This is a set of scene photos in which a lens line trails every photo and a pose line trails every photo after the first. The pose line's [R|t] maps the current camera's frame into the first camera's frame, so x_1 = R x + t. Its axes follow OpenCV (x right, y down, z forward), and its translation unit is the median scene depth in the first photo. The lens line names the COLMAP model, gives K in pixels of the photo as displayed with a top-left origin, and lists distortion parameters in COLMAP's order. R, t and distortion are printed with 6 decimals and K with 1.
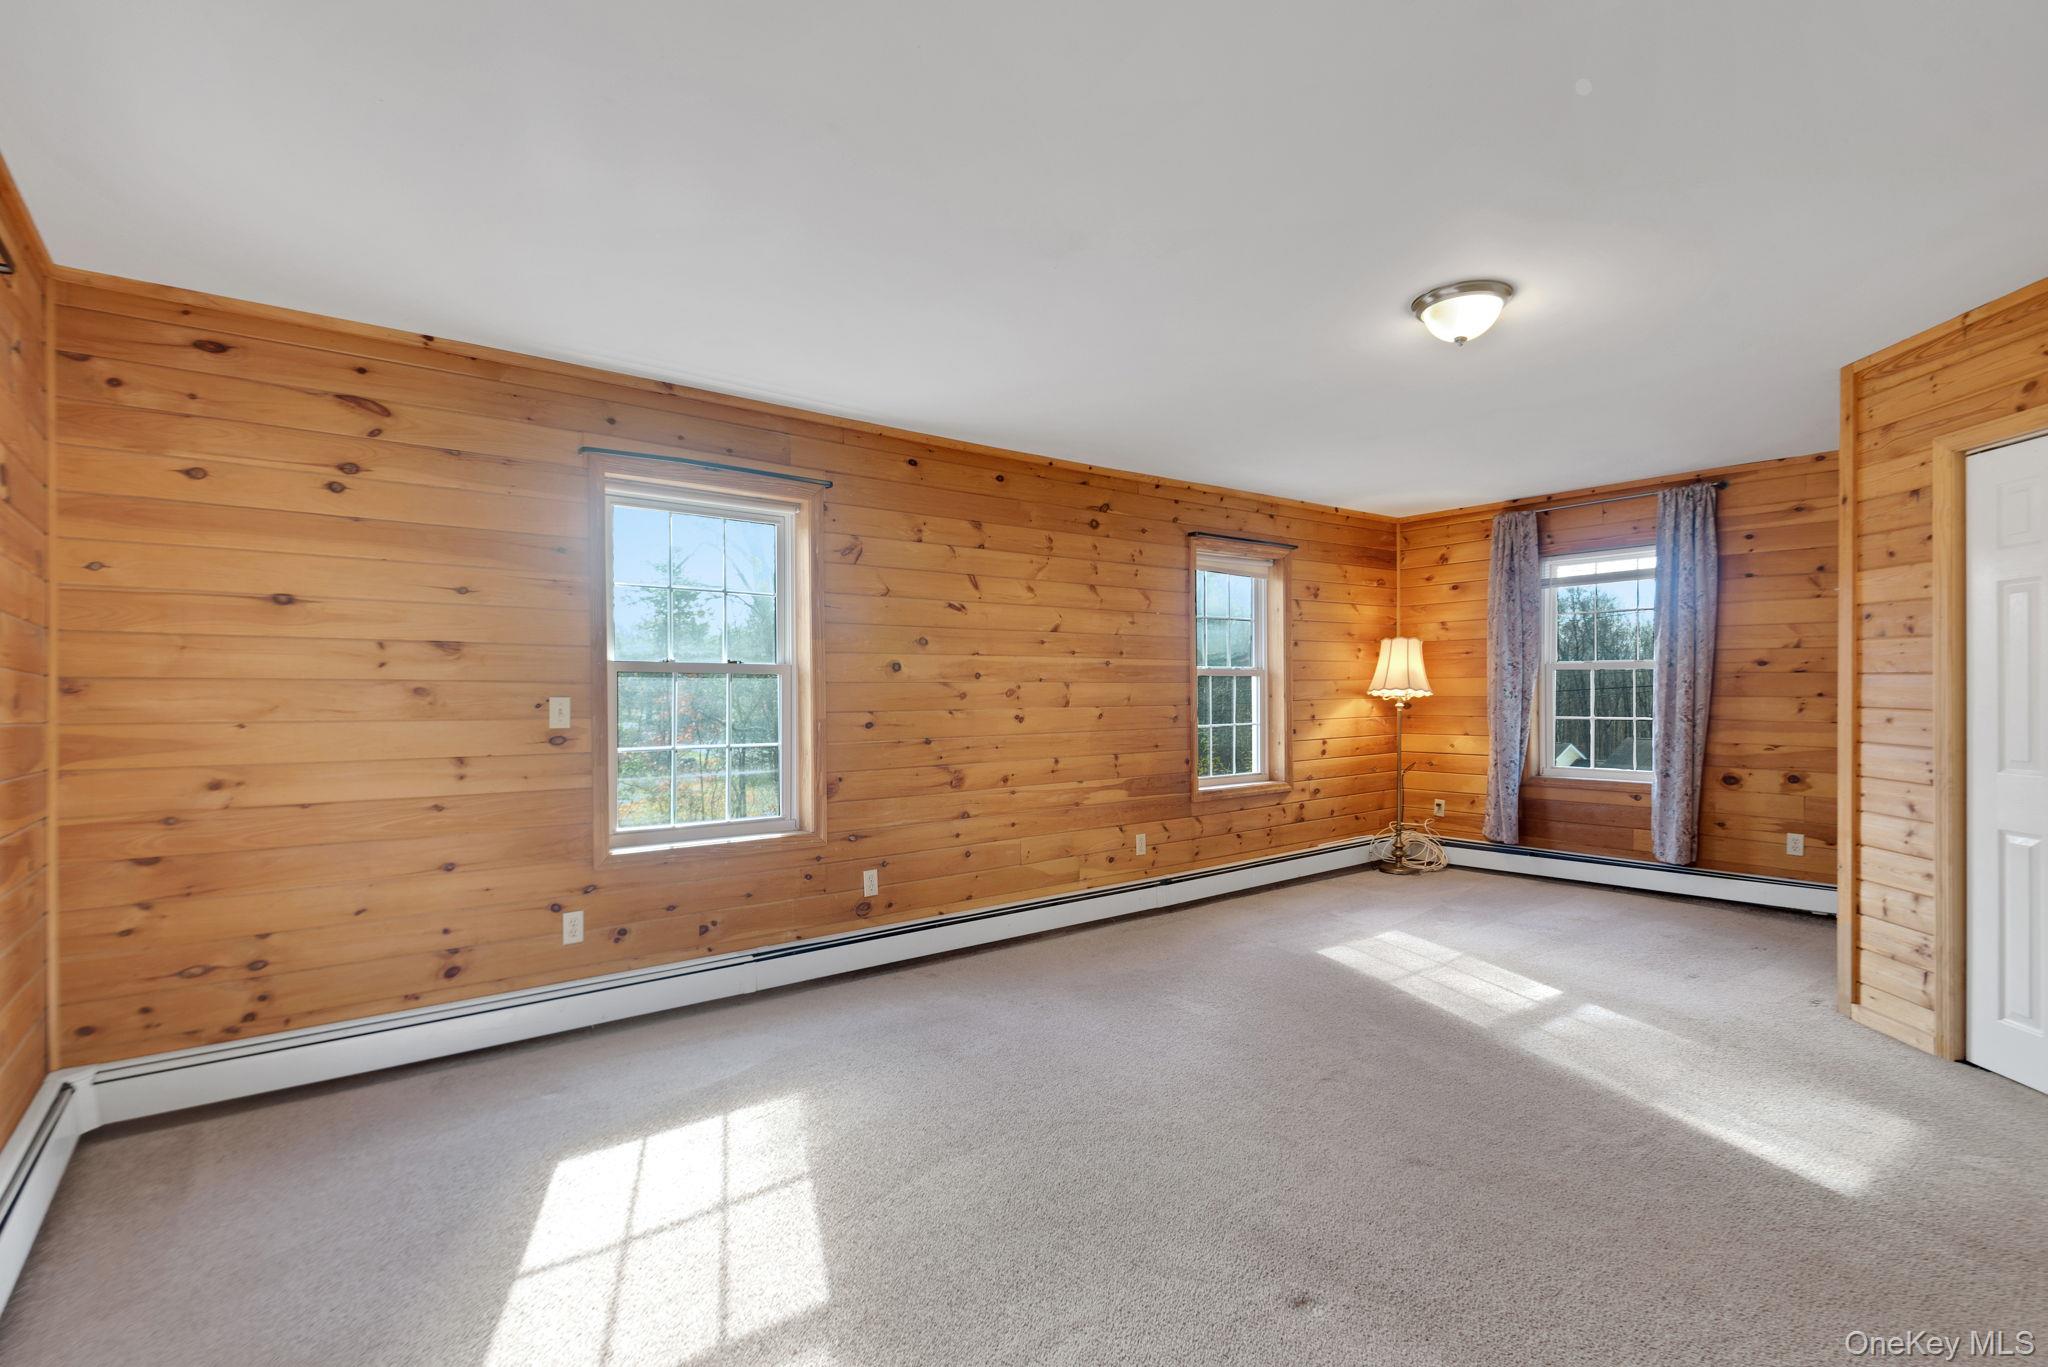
lens RADIAL K [[948.9, 0, 1013.6], [0, 948.9, 687.9], [0, 0, 1]] dist [0.003809, -0.000122]
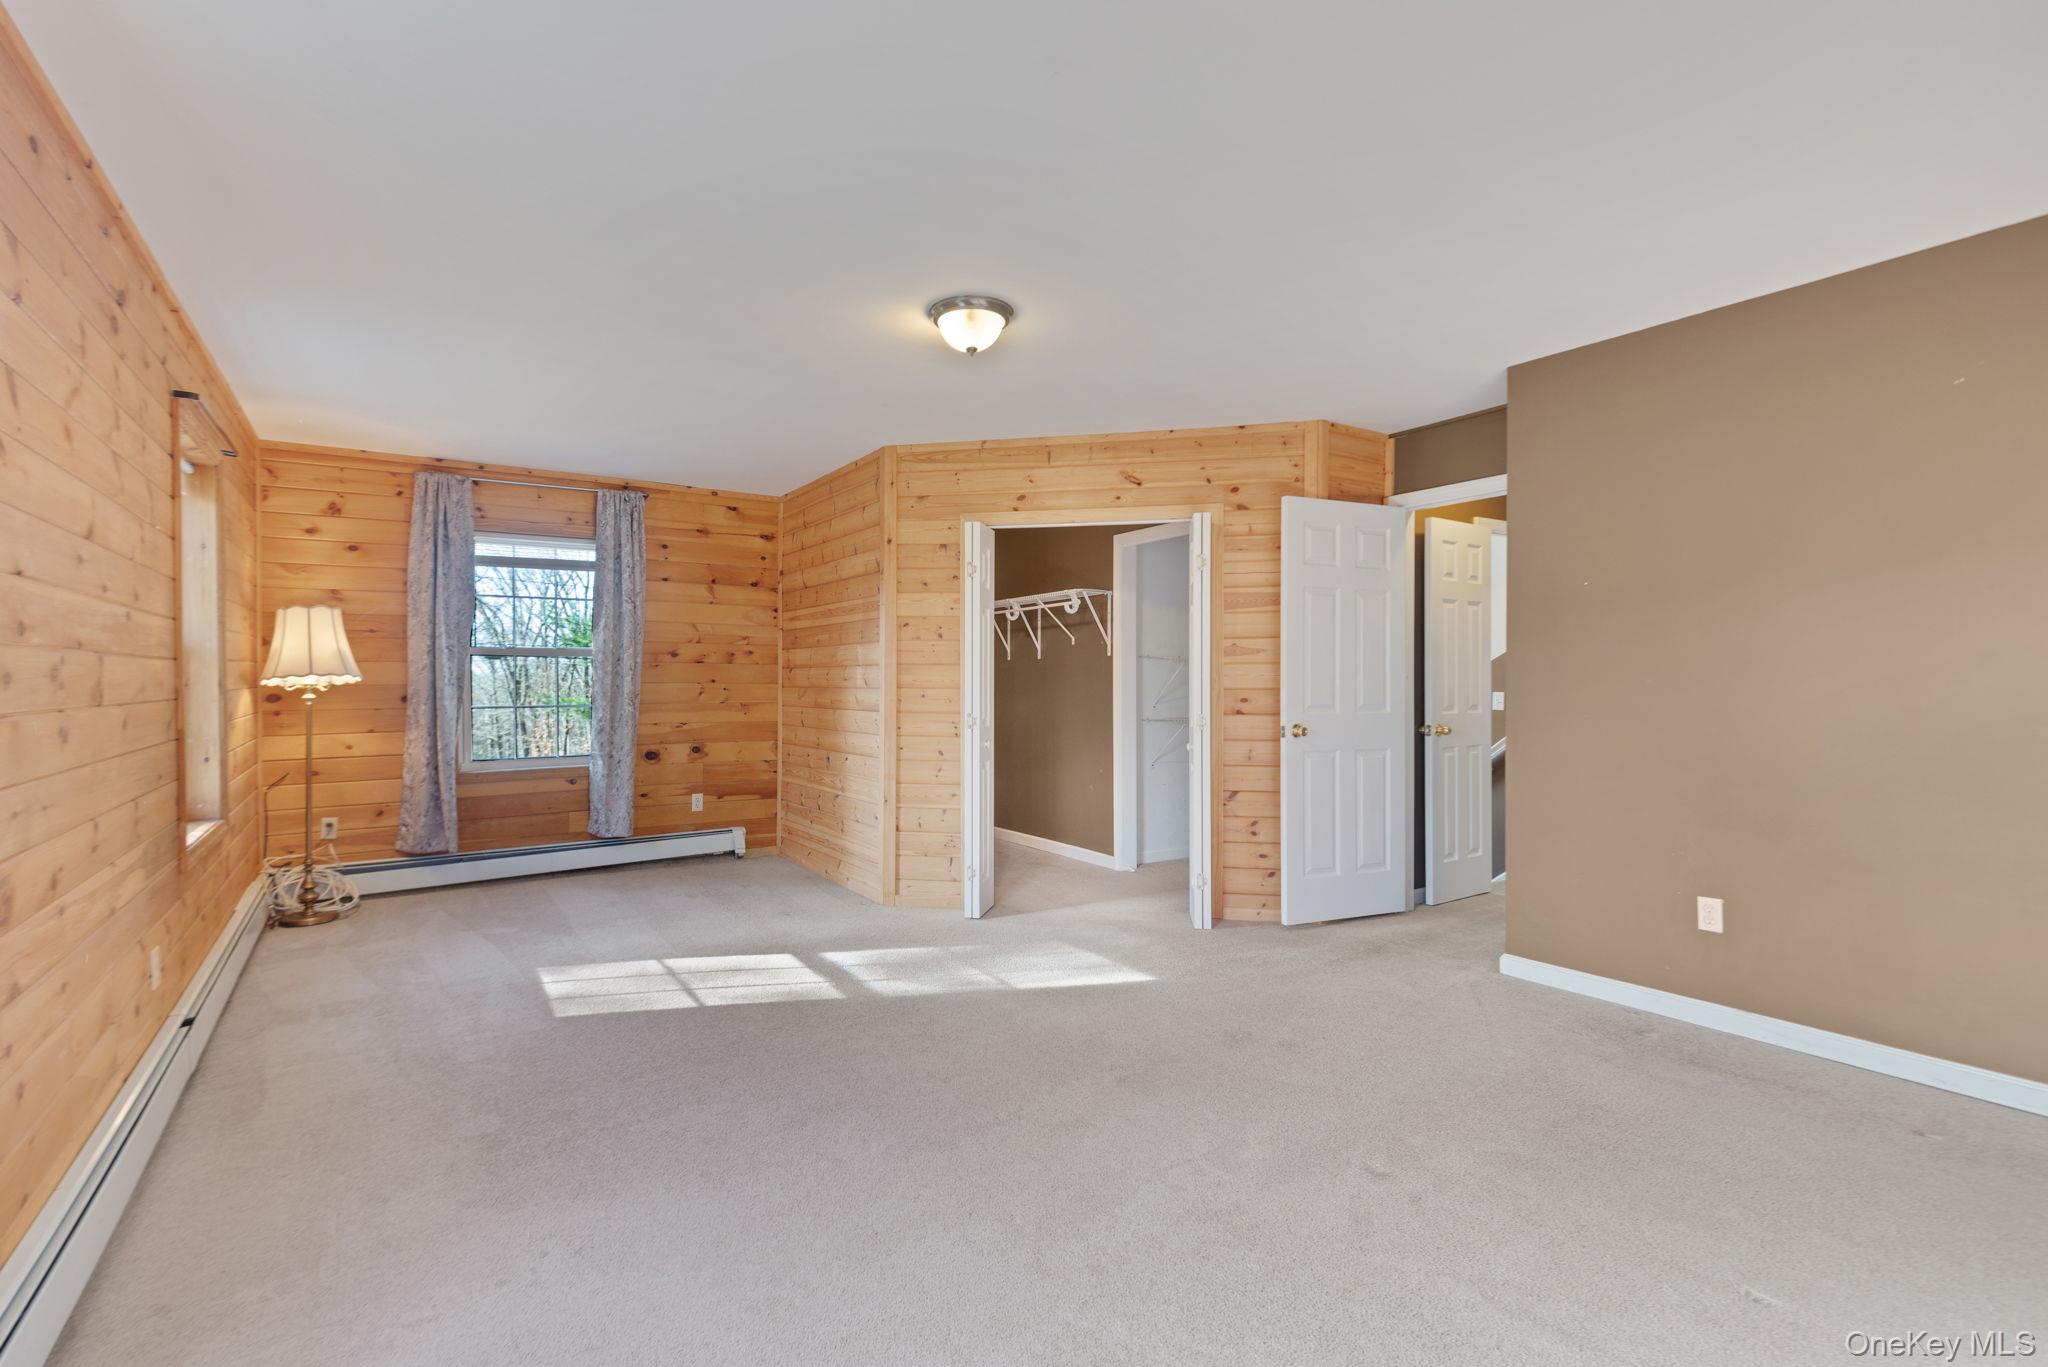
lens RADIAL K [[939.9, 0, 969.3], [0, 939.9, 690.8], [0, 0, 1]] dist [0.040413, -0.015478]
pose [[0.103135, -0.009522, 0.994622, -0.337717], [-0.000021, 0.999954, 0.009576, 0.007540], [-0.994667, -0.001008, 0.103130, 0.493961]]
